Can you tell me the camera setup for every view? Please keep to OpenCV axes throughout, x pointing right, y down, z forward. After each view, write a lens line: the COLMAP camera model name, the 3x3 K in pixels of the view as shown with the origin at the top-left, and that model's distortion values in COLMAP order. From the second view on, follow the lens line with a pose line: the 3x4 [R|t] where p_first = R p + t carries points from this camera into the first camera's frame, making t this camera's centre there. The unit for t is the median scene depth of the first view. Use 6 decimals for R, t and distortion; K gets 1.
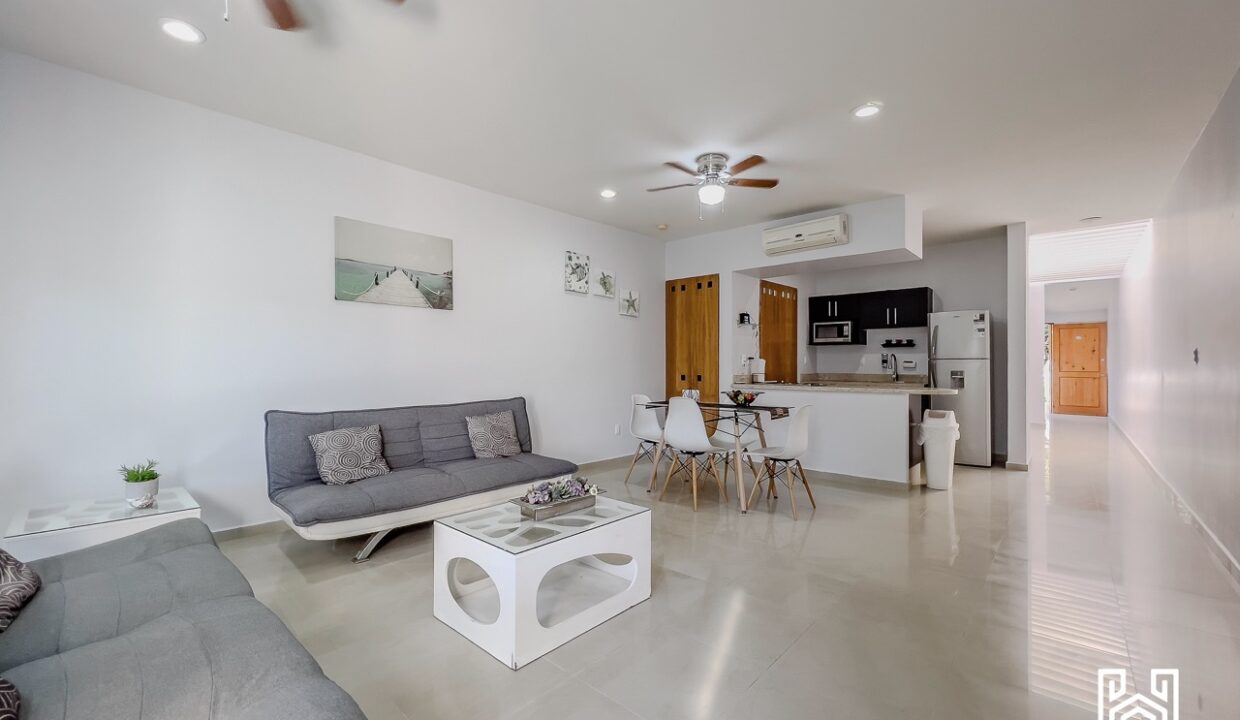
lens RADIAL K [[486.0, 0, 624.6], [0, 486.0, 345.0], [0, 0, 1]] dist [-0.001265, -0.000085]
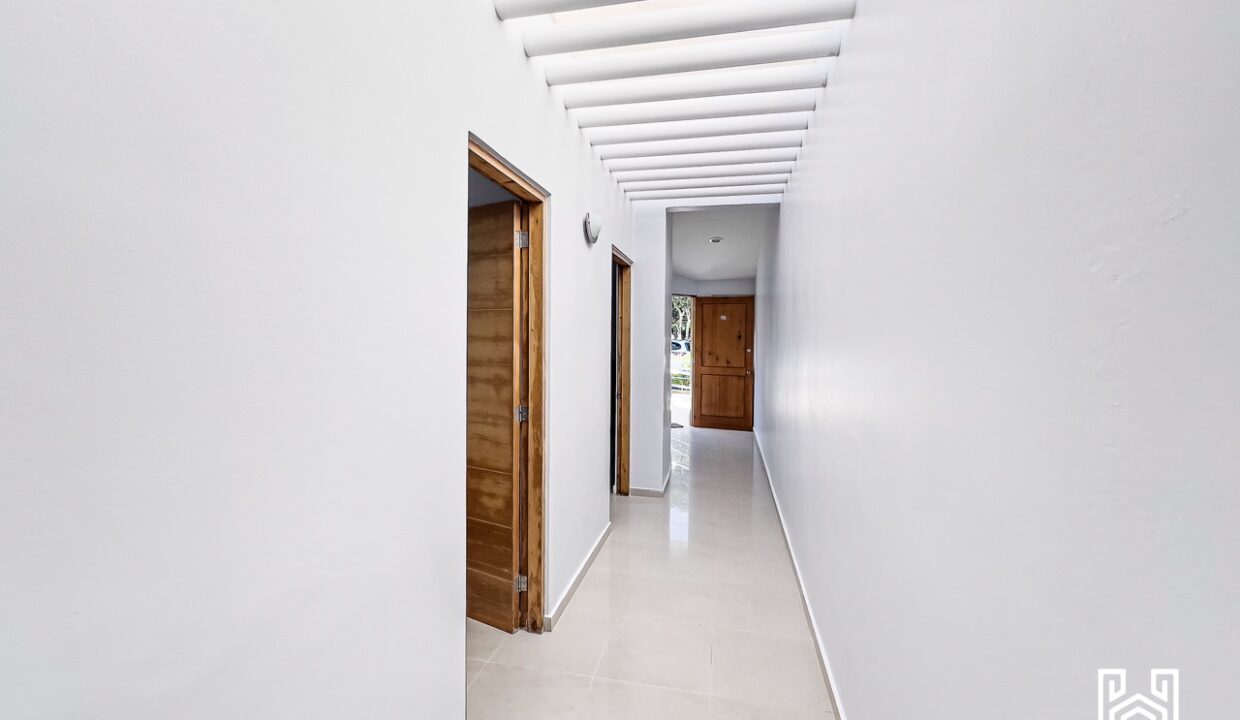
lens RADIAL K [[486.0, 0, 624.6], [0, 486.0, 345.0], [0, 0, 1]] dist [-0.001265, -0.000085]
pose [[0.848549, -0.019608, 0.528753, 0.991082], [-0.012908, 0.998249, 0.057734, -0.030700], [-0.528959, -0.055815, 0.846810, 1.074511]]
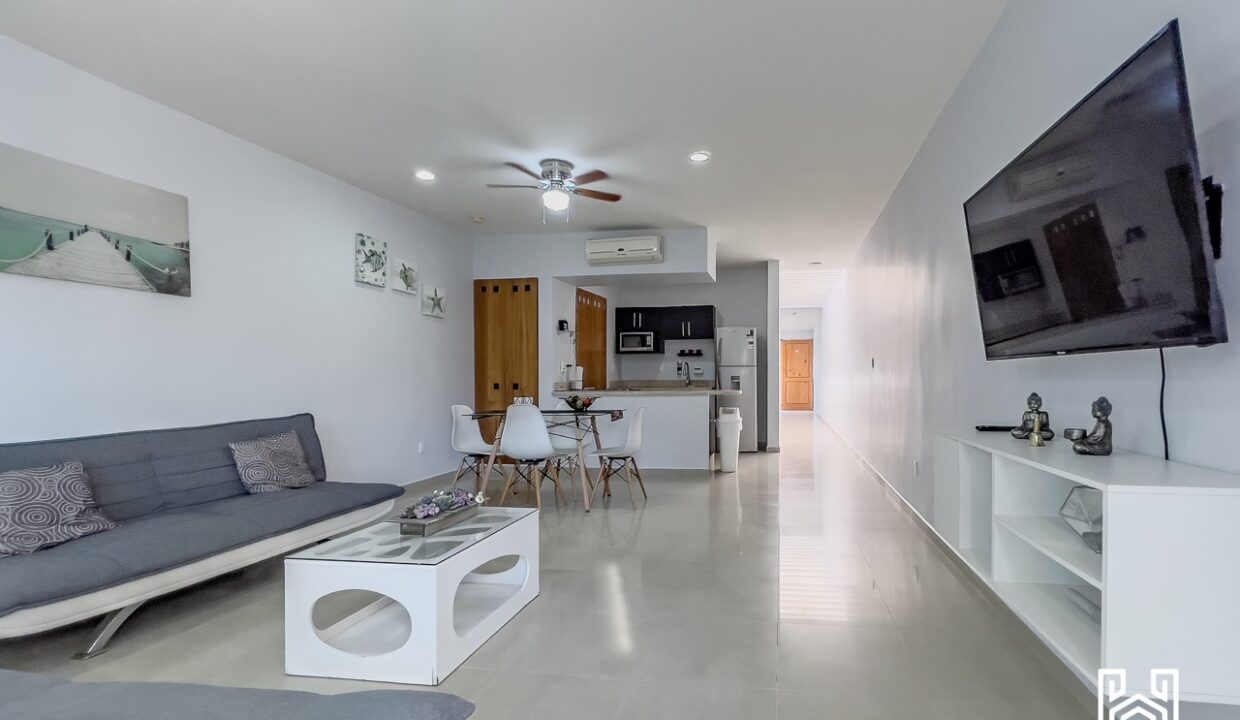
lens RADIAL K [[519.5, 0, 698.1], [0, 519.5, 354.6], [0, 0, 1]] dist [-0.001009, 0.000123]
pose [[0.835881, 0.012587, 0.548767, -0.110438], [-0.012836, 0.999912, -0.003384, 0.005302], [-0.548761, -0.004215, 0.835969, -0.039314]]
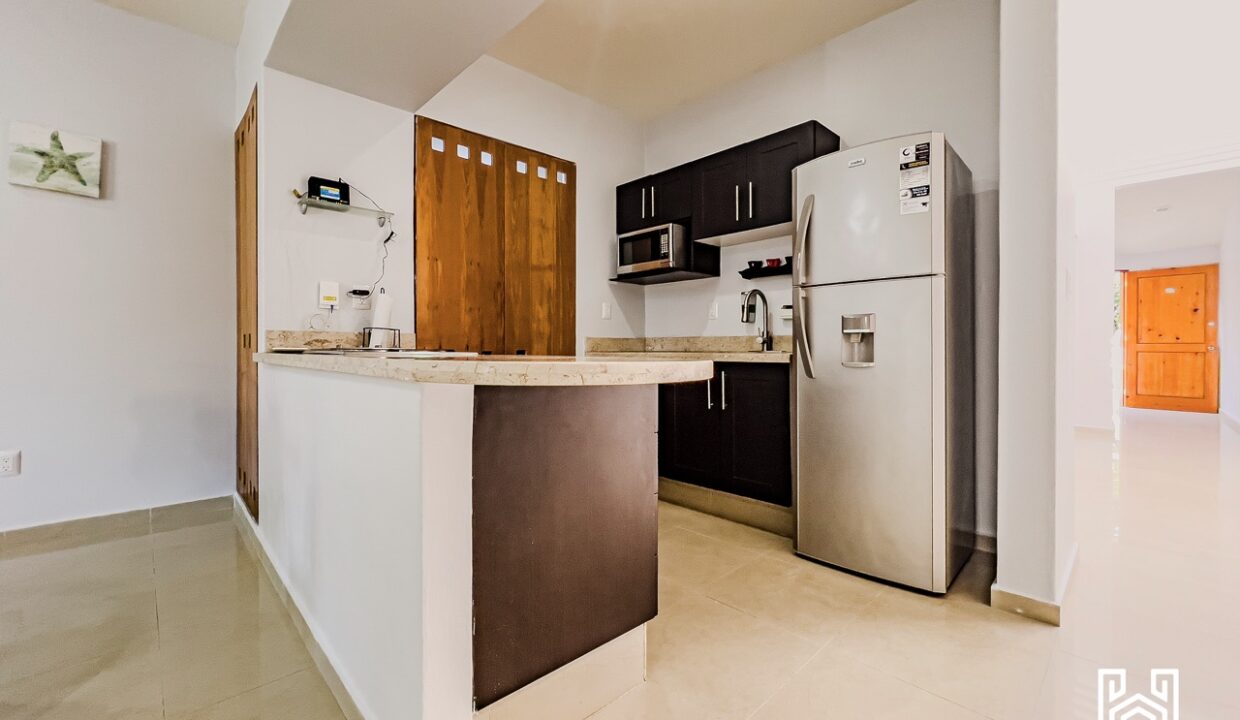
lens RADIAL K [[505.3, 0, 616.0], [0, 505.3, 342.5], [0, 0, 1]] dist [-0.000688, -0.000328]
pose [[0.997942, -0.005353, -0.063906, 0.543536], [0.007300, 0.999515, 0.030271, 0.062066], [0.063713, -0.030675, 0.997497, 0.630749]]
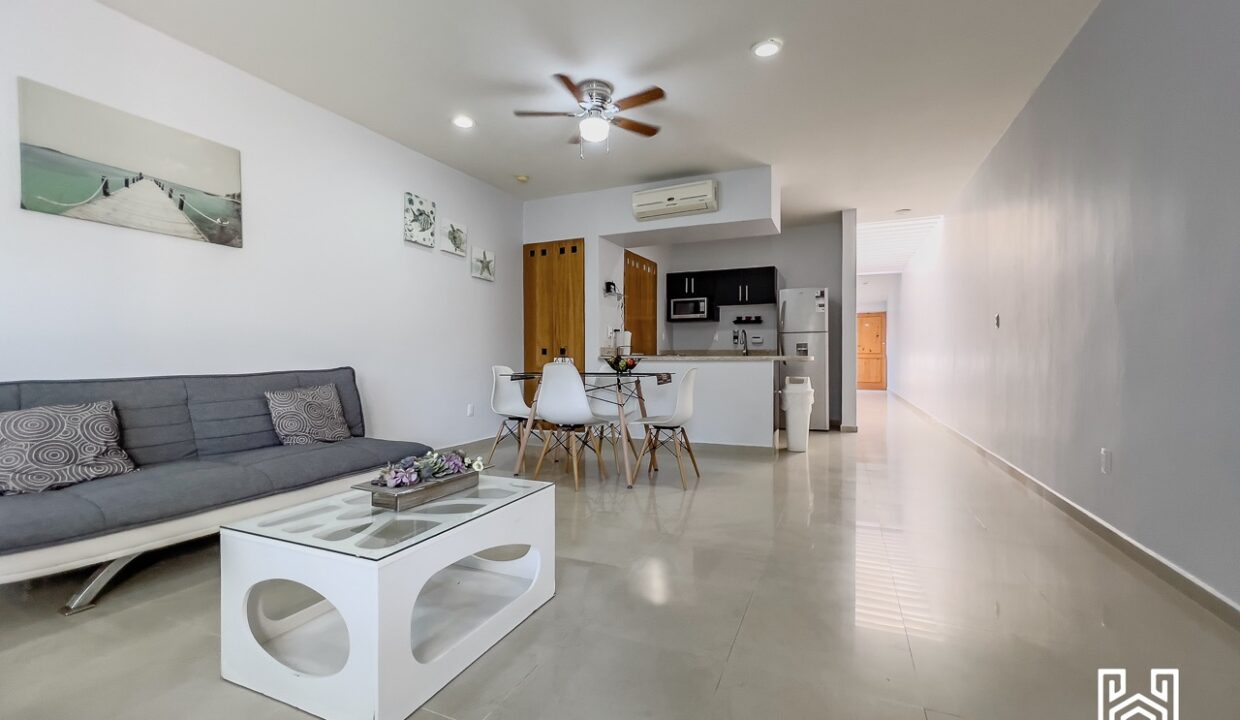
lens RADIAL K [[495.3, 0, 617.4], [0, 495.3, 351.4], [0, 0, 1]] dist [0.000134, -0.000174]
pose [[0.950429, -0.001100, 0.310941, -0.039404], [-0.008439, 0.999534, 0.029330, 0.042230], [-0.310828, -0.030500, 0.949977, 0.091772]]
